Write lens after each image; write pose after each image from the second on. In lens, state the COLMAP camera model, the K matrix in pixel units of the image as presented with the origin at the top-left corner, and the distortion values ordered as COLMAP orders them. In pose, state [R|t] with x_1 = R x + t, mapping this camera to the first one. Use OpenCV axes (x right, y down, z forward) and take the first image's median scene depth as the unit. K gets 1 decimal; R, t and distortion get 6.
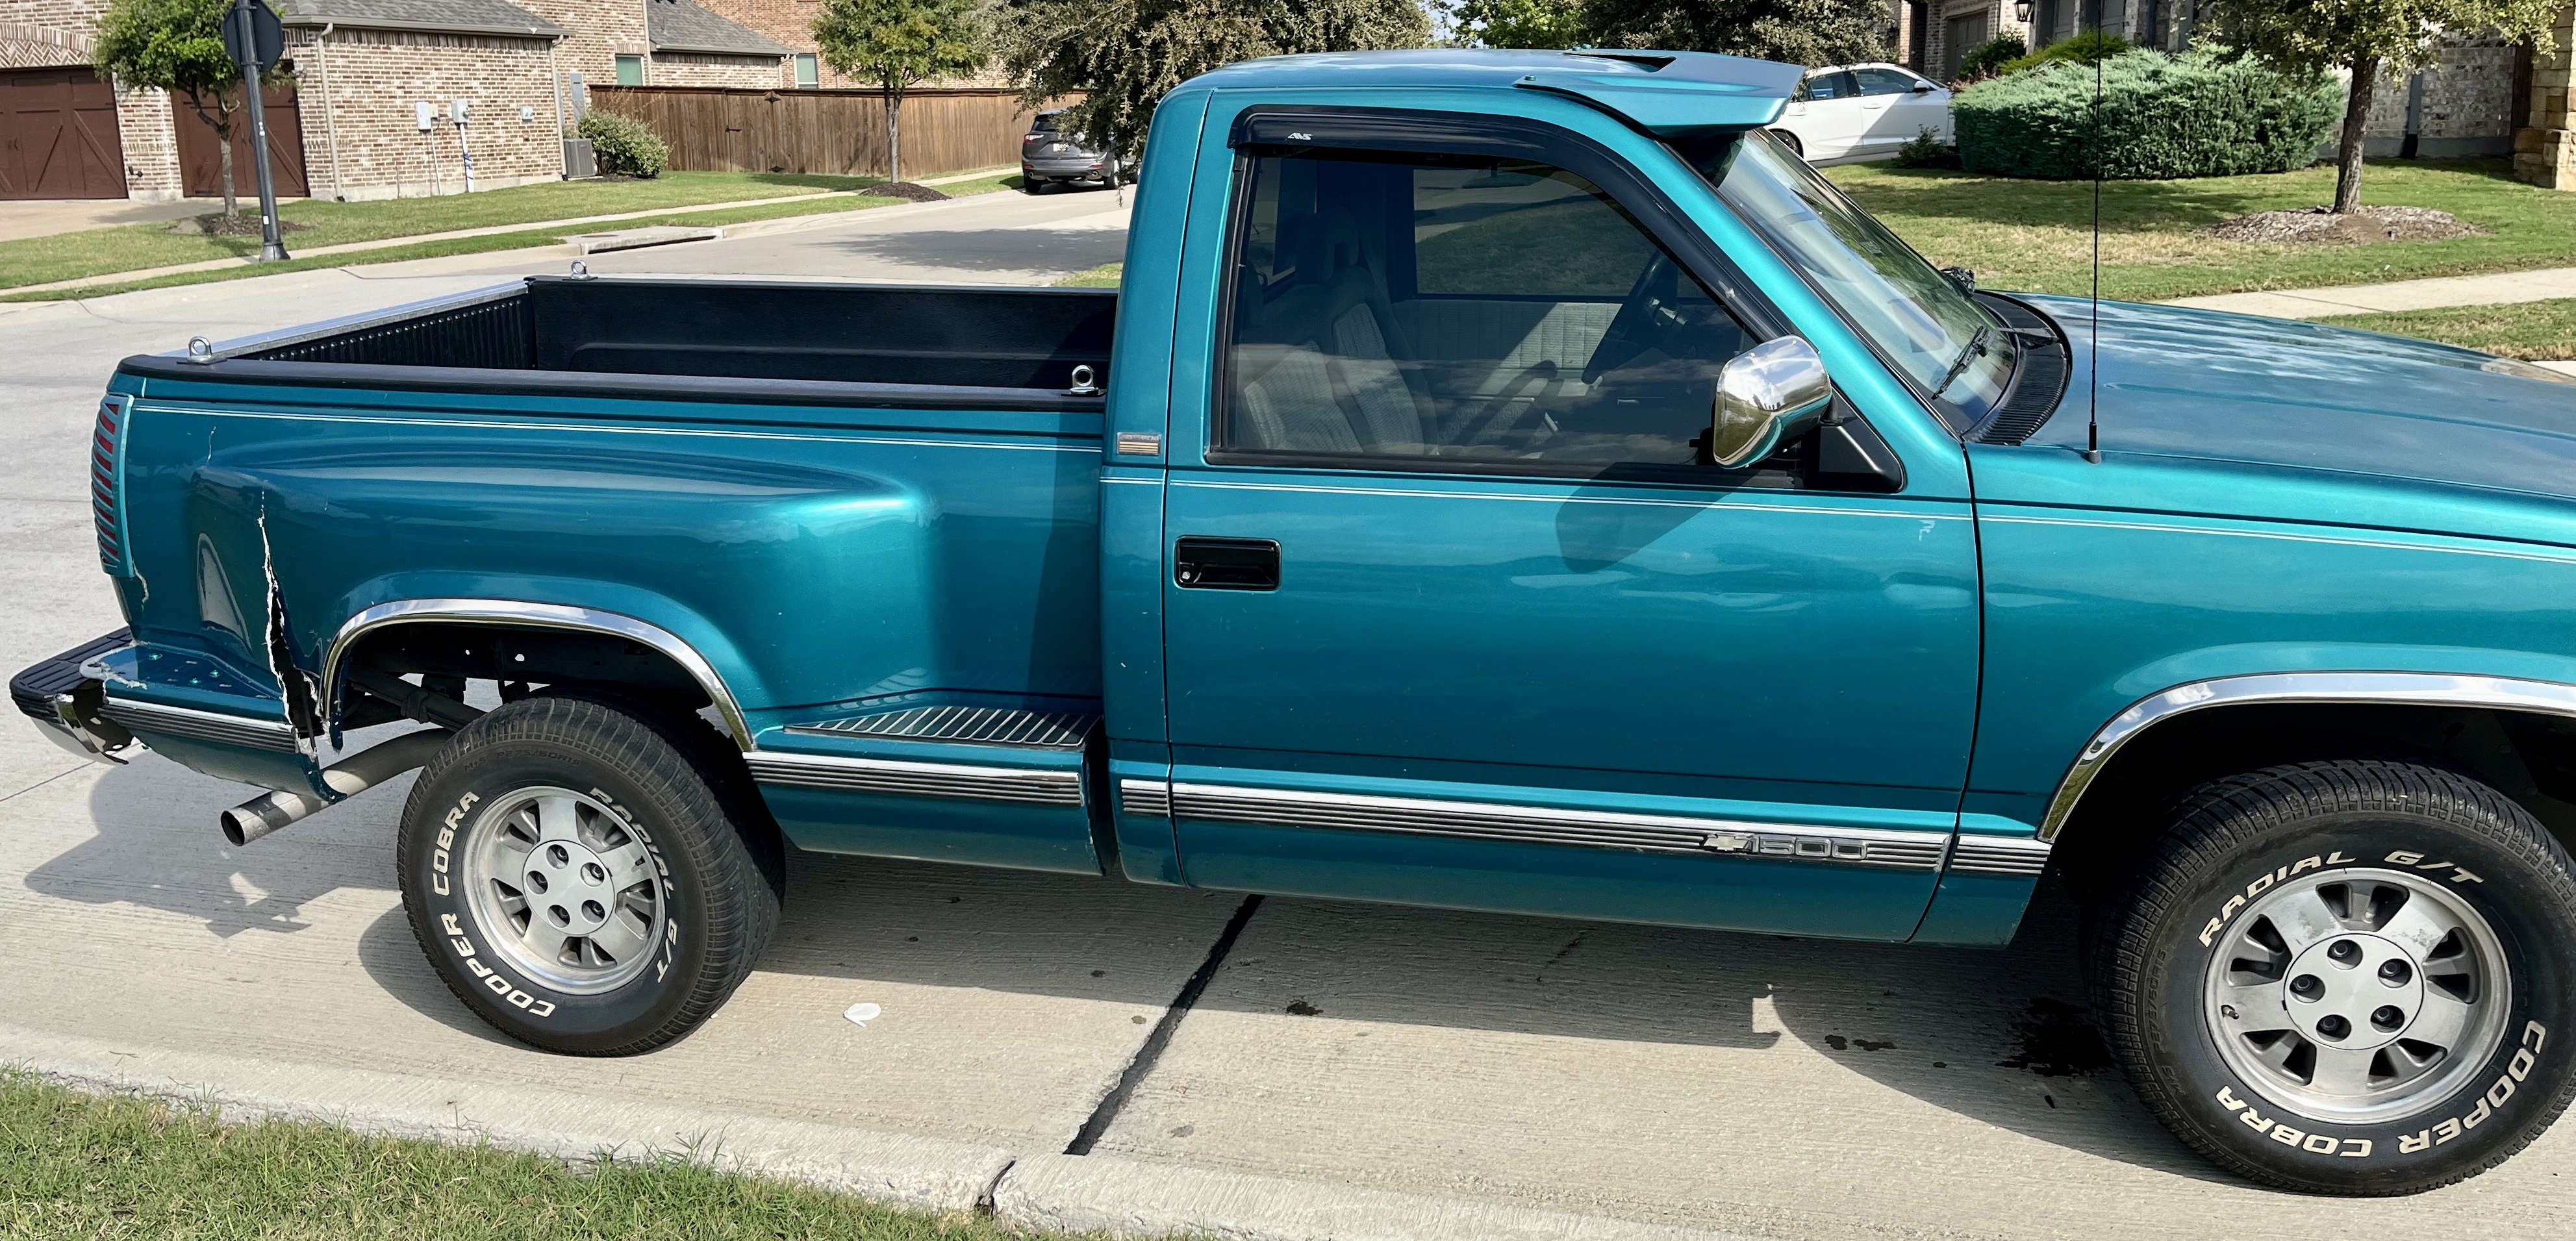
lens RADIAL K [[1948.3, 0, 1286.1], [0, 1948.3, 560.4], [0, 0, 1]] dist [0.022687, -0.002203]
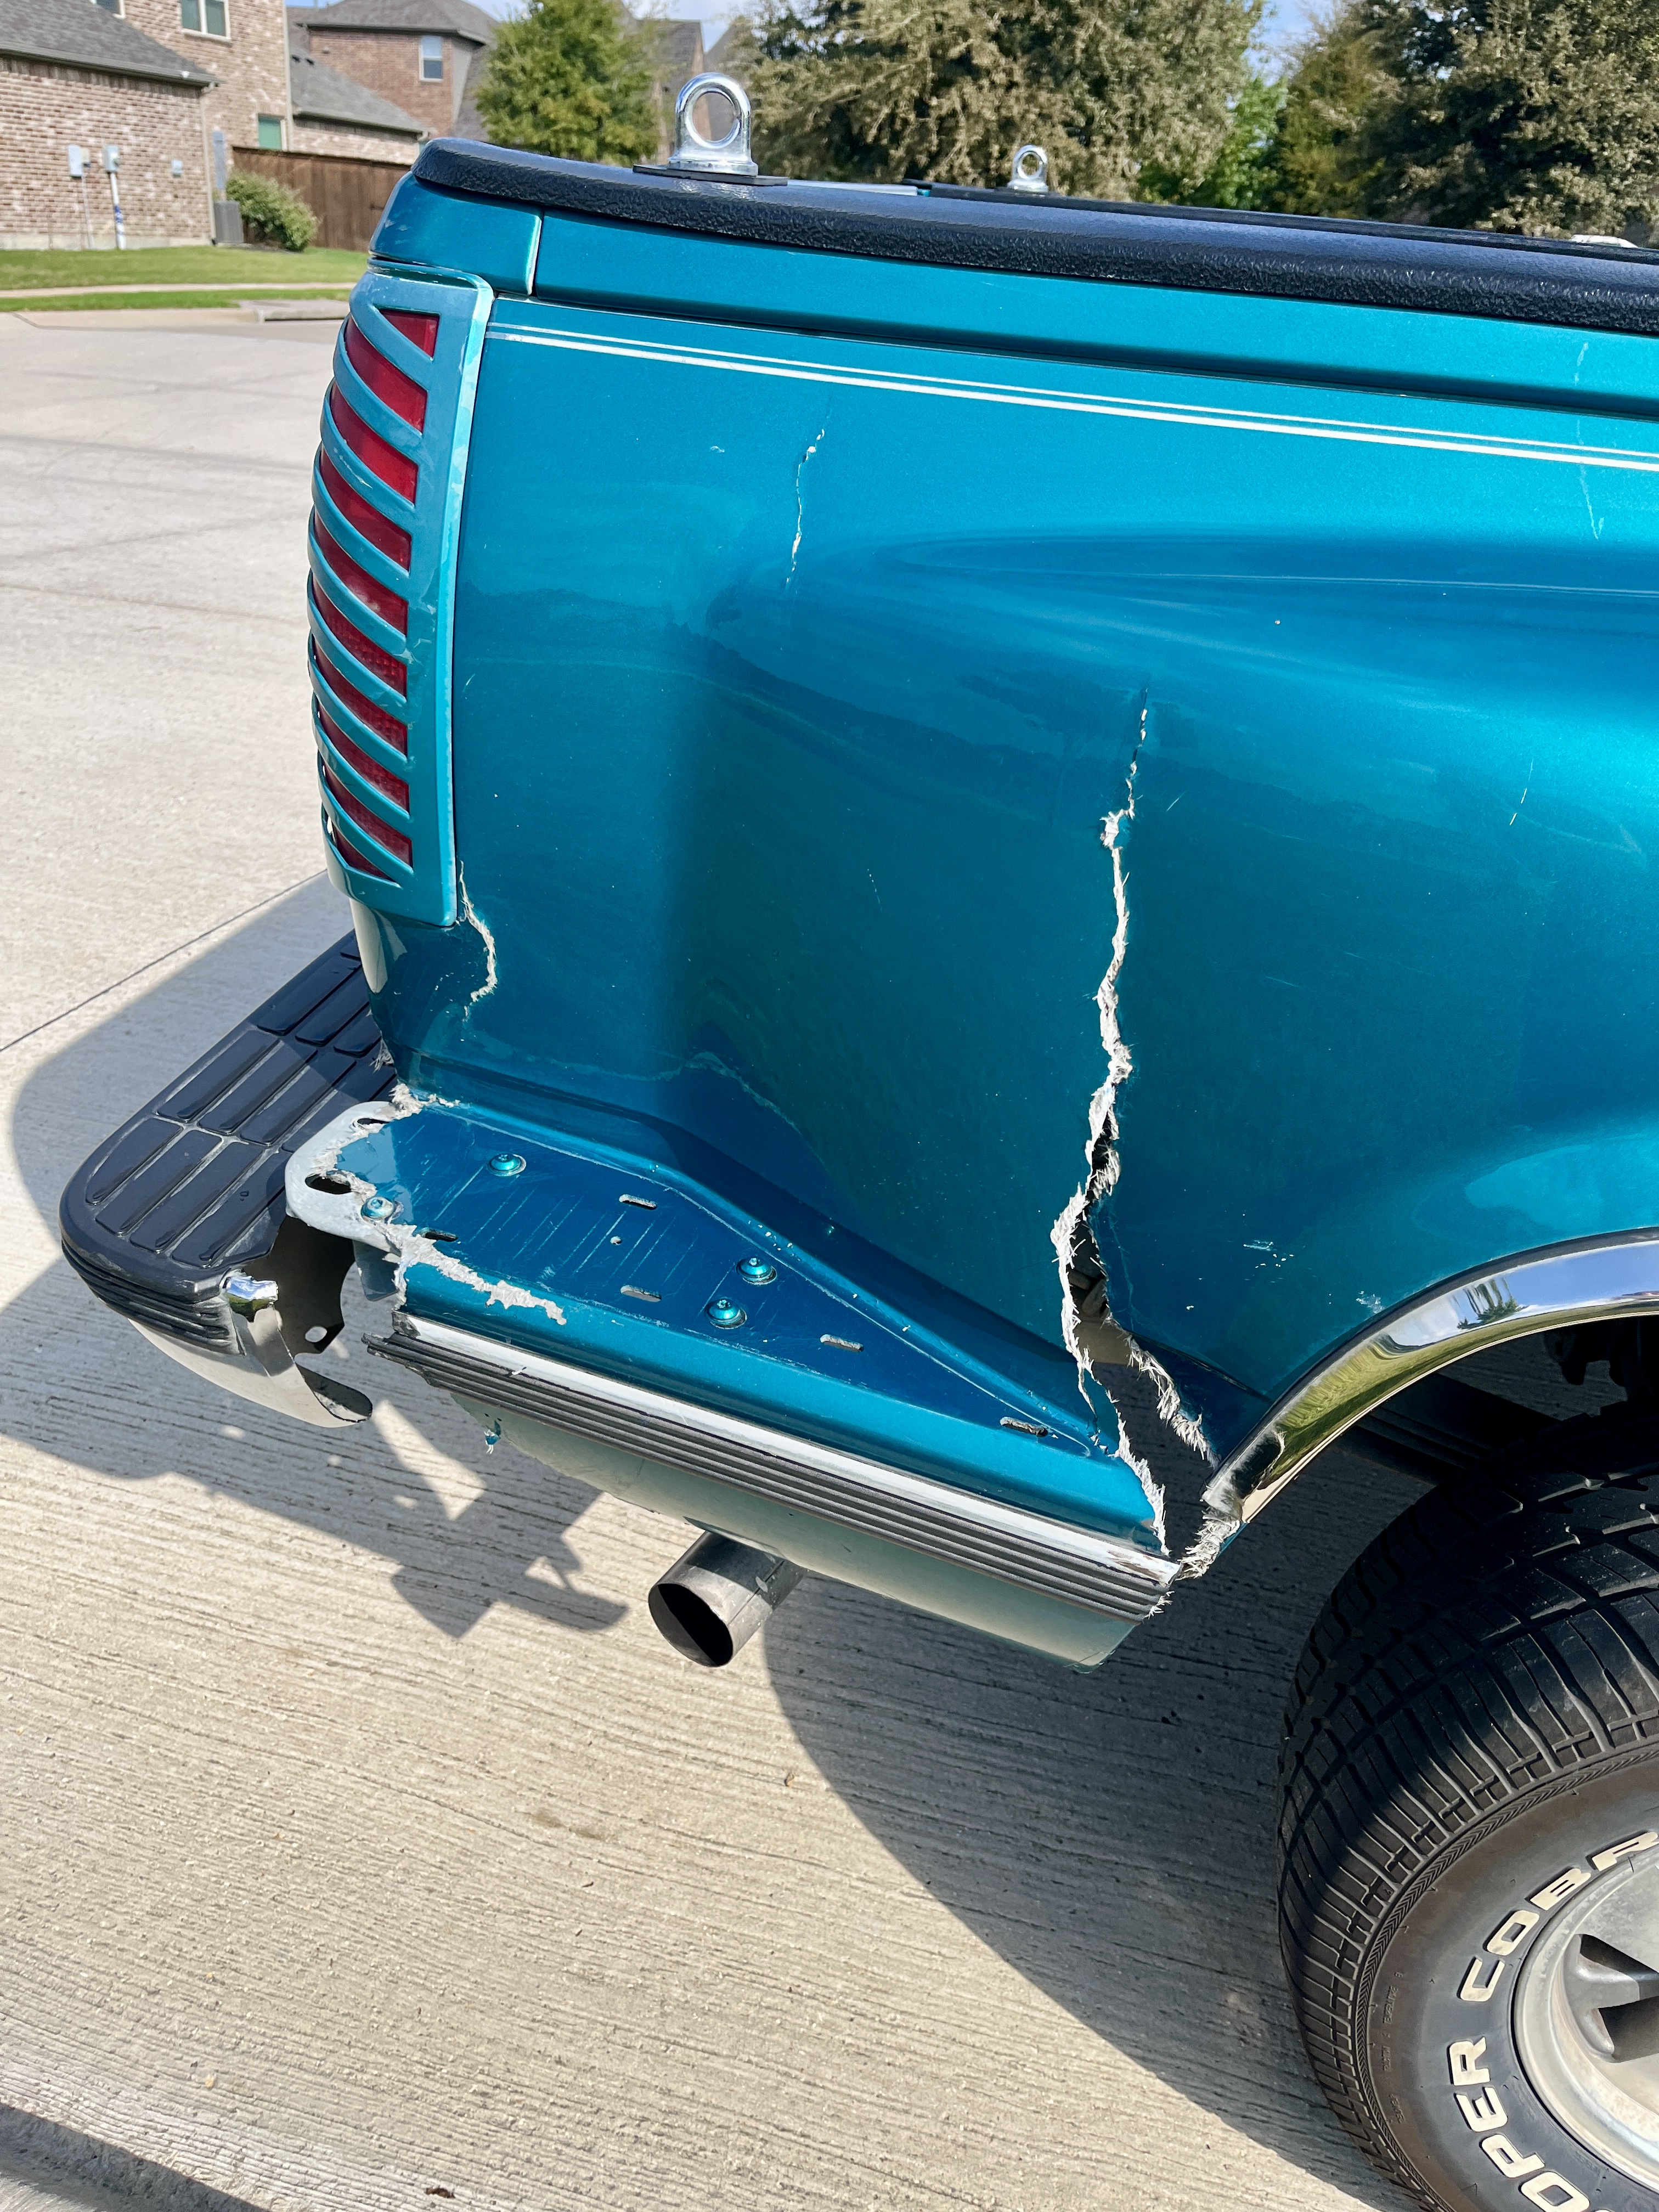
lens RADIAL K [[1630.1, 0, 854.0], [0, 1630.1, 1117.0], [0, 0, 1]] dist [0.055117, -0.086787]
pose [[0.996255, 0.071167, 0.049114, -0.061710], [-0.081249, 0.964815, 0.250062, -0.003748], [-0.029590, -0.253116, 0.966983, 0.085236]]
